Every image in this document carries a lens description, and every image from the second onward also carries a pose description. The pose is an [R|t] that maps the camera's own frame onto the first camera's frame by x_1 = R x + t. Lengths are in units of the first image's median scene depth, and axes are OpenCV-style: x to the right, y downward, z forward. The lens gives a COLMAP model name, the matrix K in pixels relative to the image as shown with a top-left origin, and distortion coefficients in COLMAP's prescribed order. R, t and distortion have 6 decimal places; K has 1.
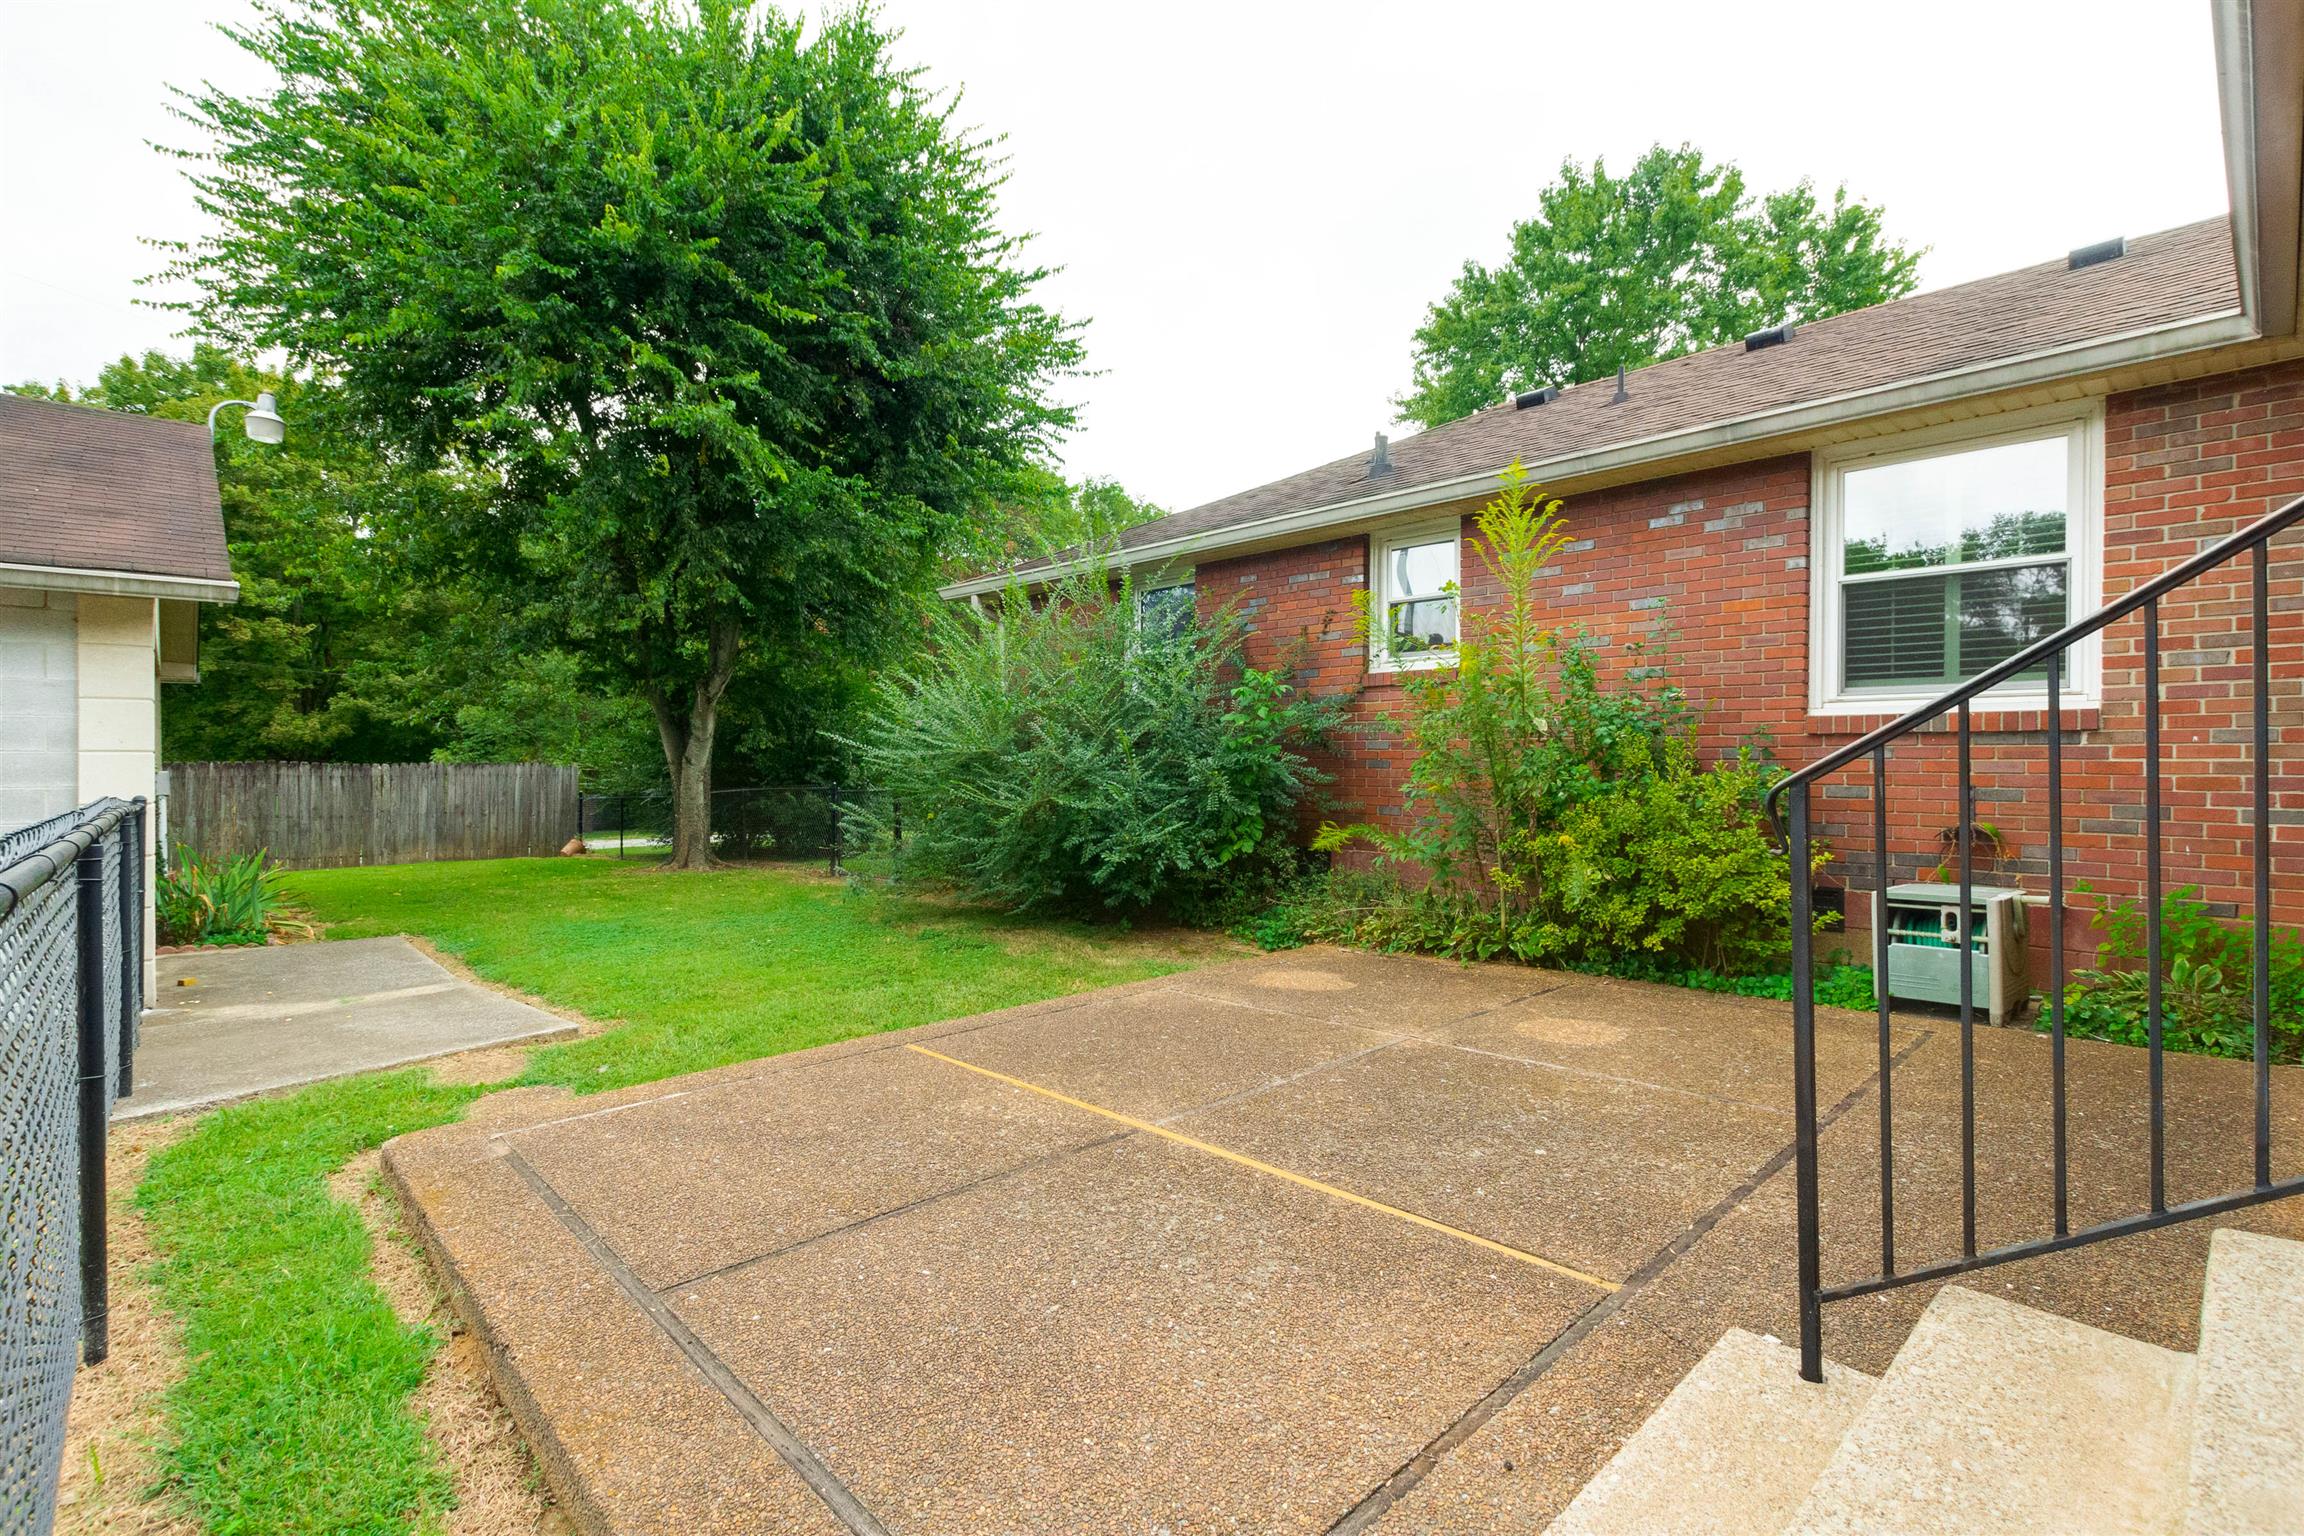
lens RADIAL K [[1051.8, 0, 1162.2], [0, 1051.8, 766.9], [0, 0, 1]] dist [0.001104, -0.000016]
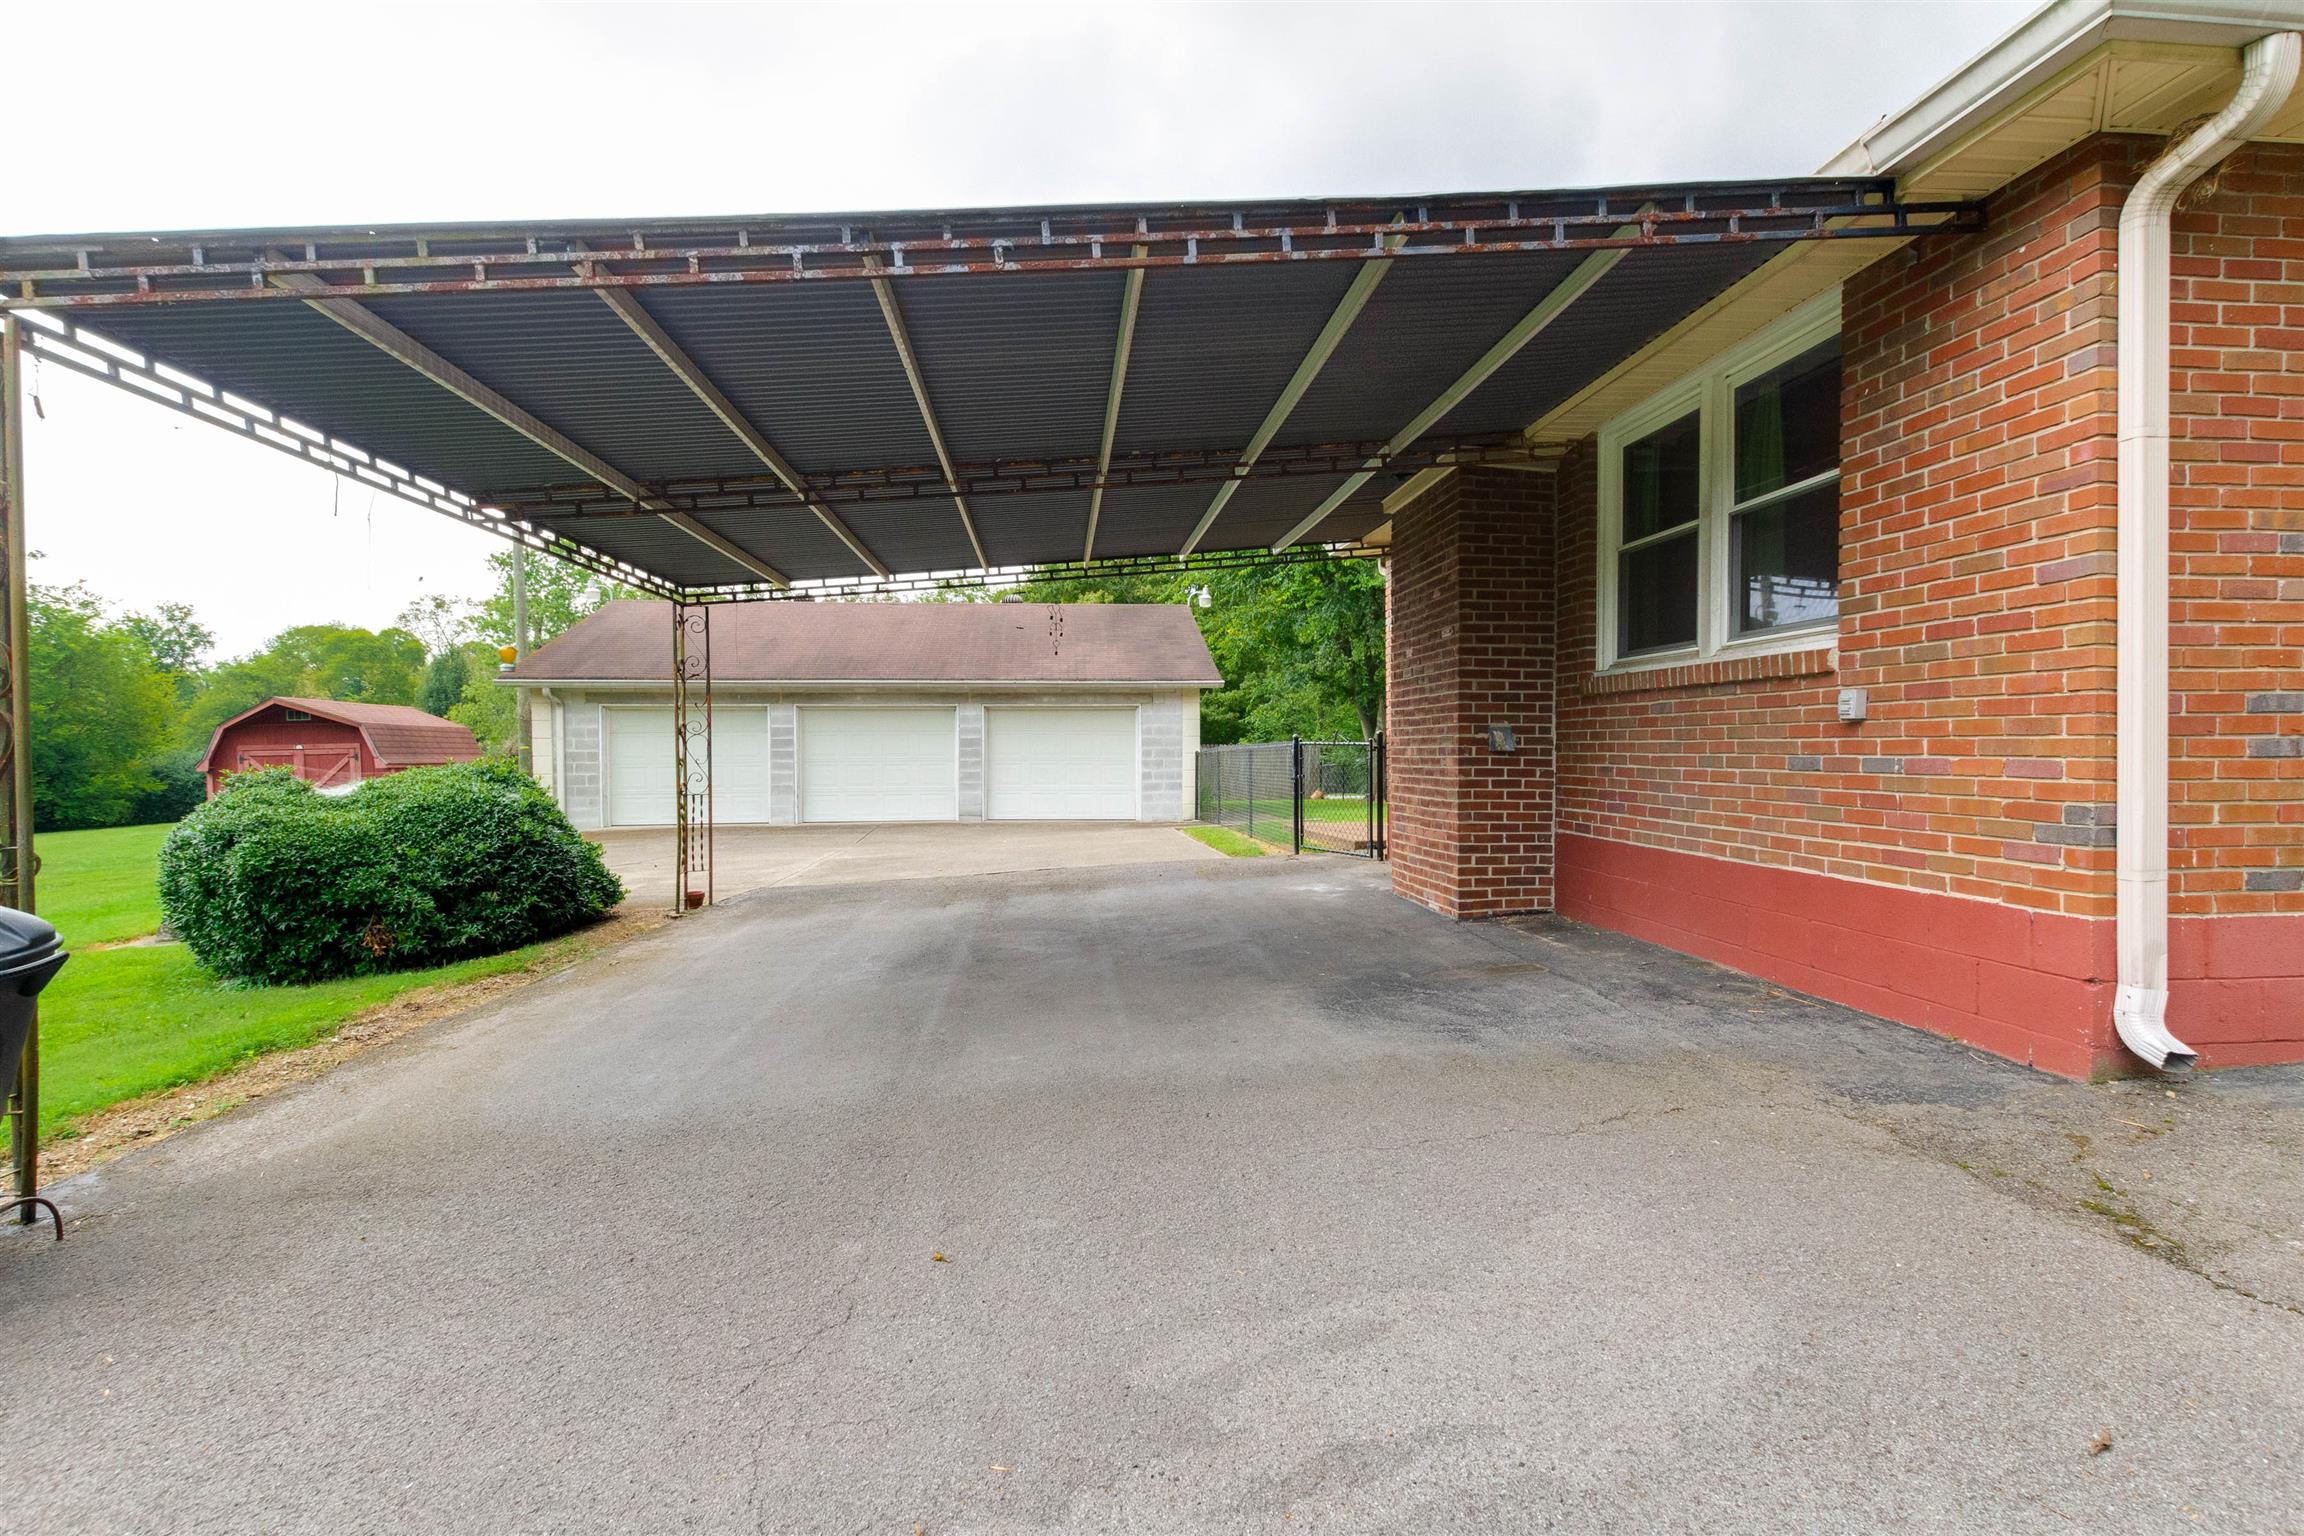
lens RADIAL K [[1051.8, 0, 1148.0], [0, 1051.8, 766.1], [0, 0, 1]] dist [0.001104, -0.000016]
pose [[0.779324, 0.008210, -0.626567, 0.376607], [-0.001361, 0.999934, 0.011410, 0.018027], [0.626620, -0.008039, 0.779284, -0.647635]]
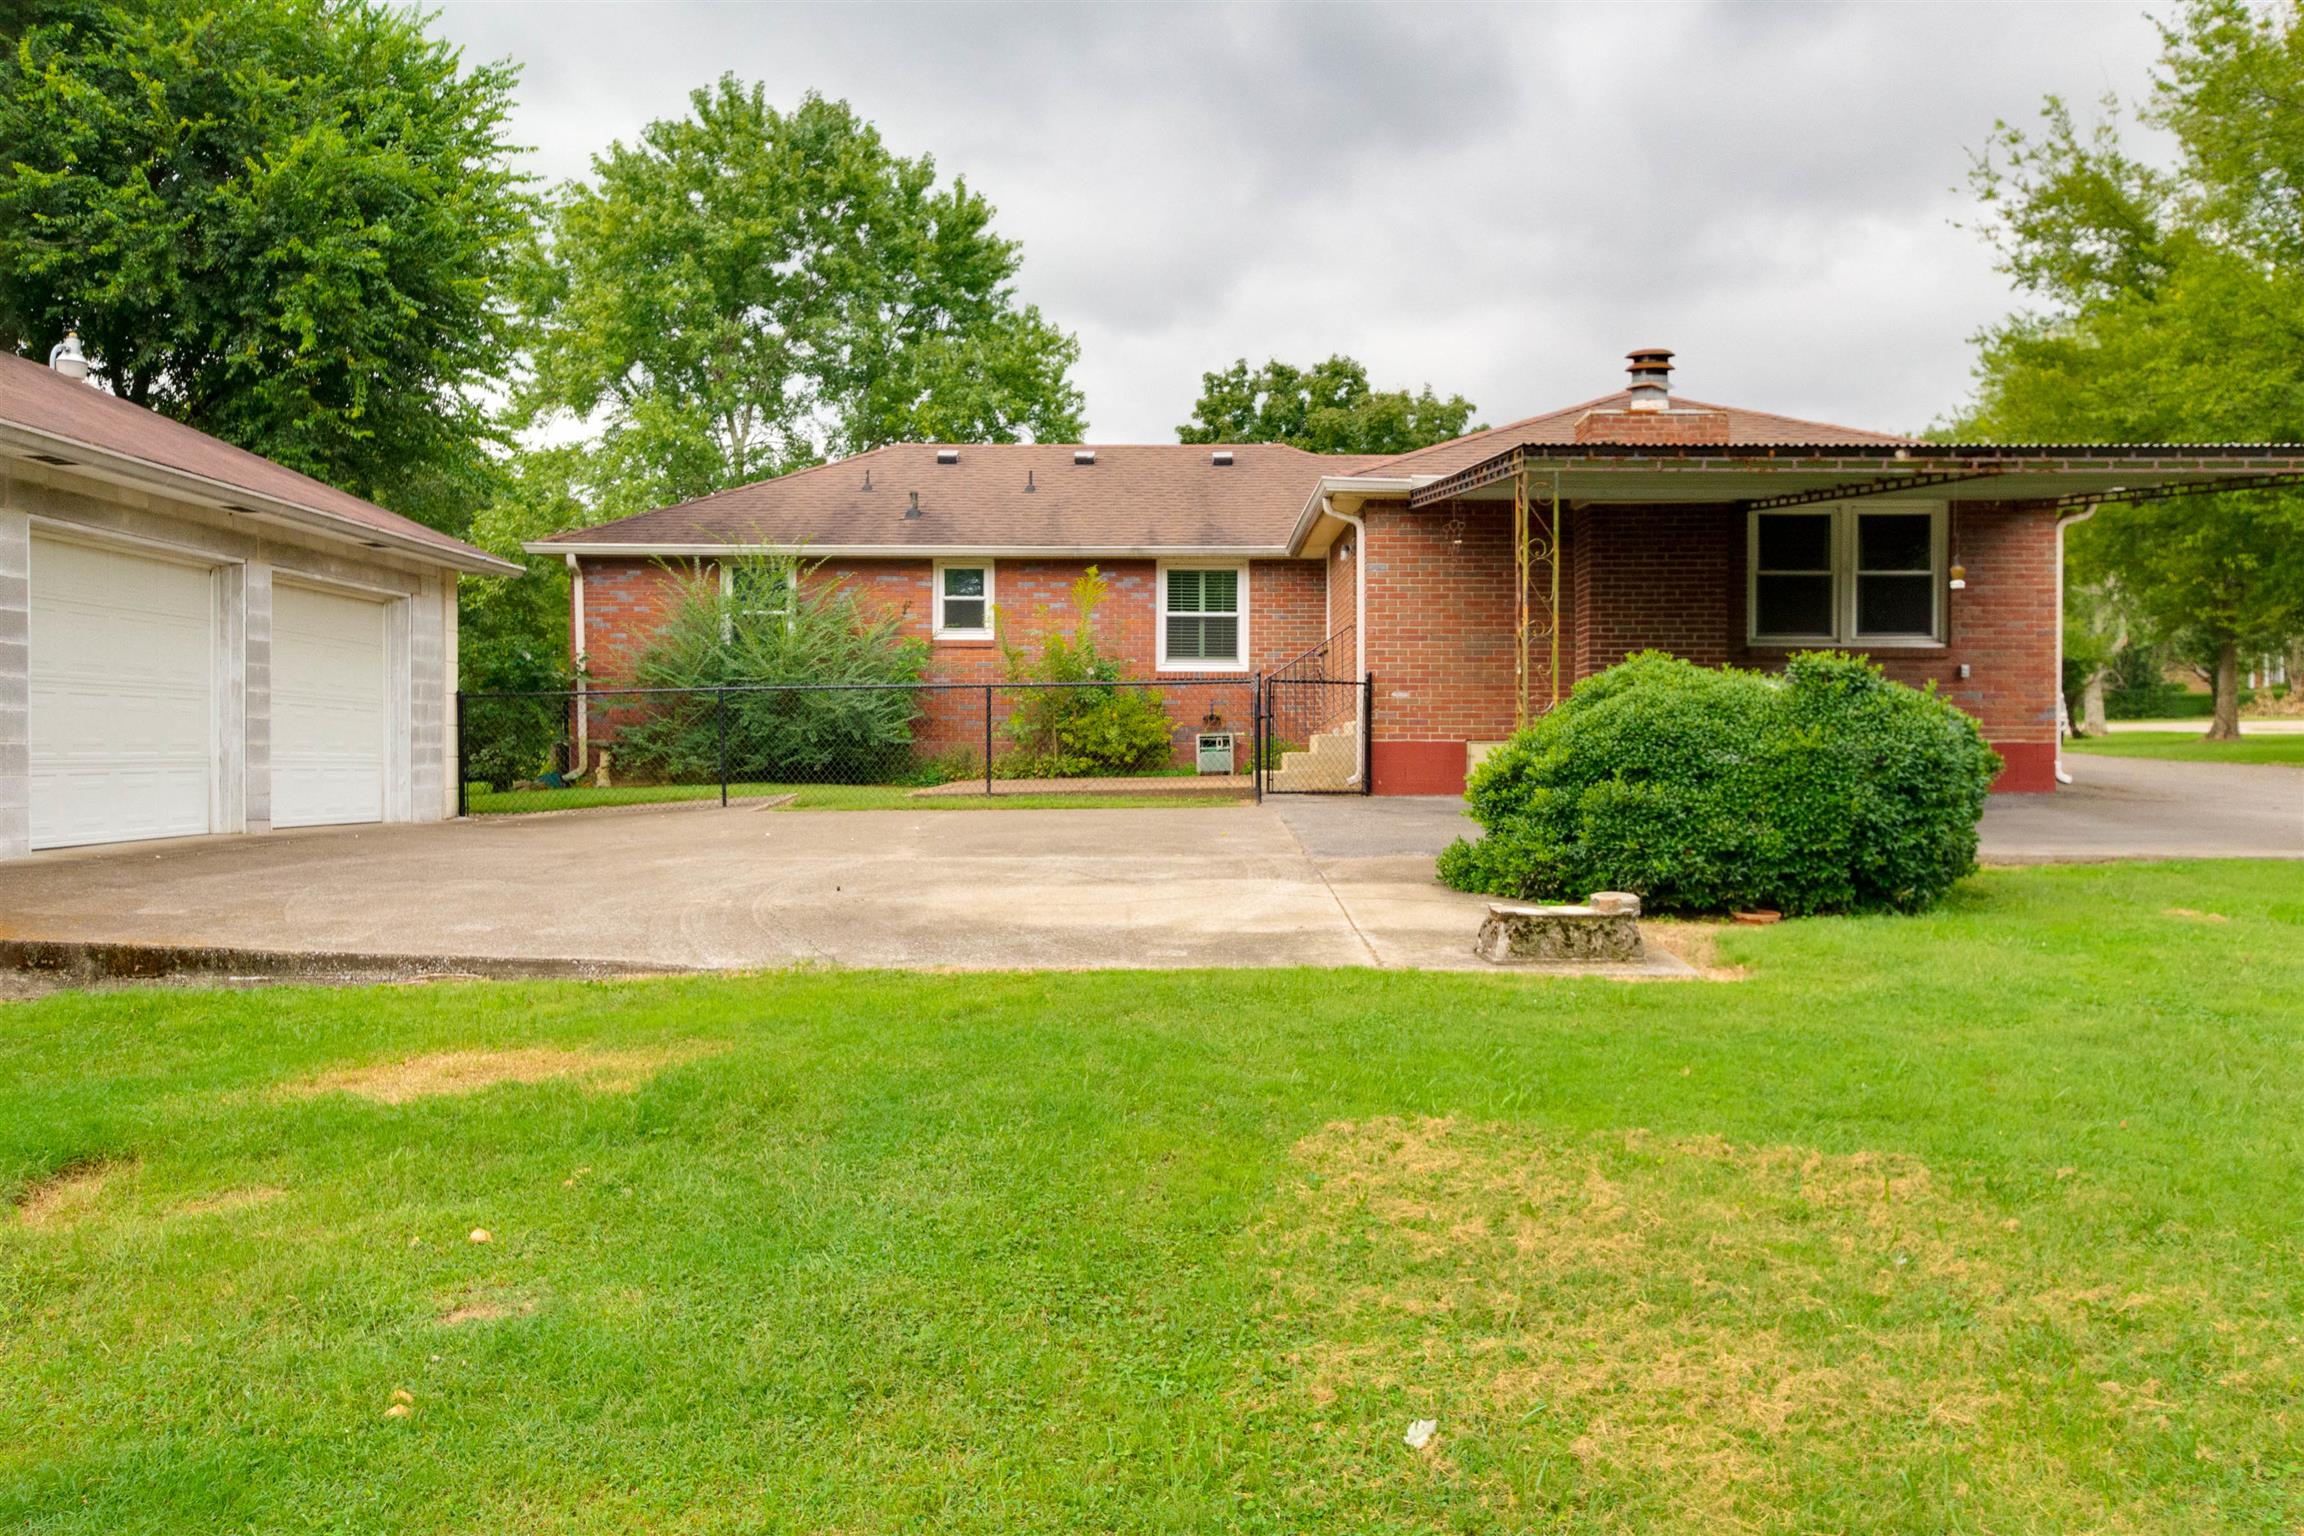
lens RADIAL K [[1995.7, 0, 1151.8], [0, 1995.7, 767.7], [0, 0, 1]] dist [-0.012076, -0.004803]
pose [[0.700271, -0.002427, 0.713873, -1.053791], [0.003186, 0.999995, 0.000275, 0.068495], [-0.713870, 0.002082, 0.700275, -0.864298]]
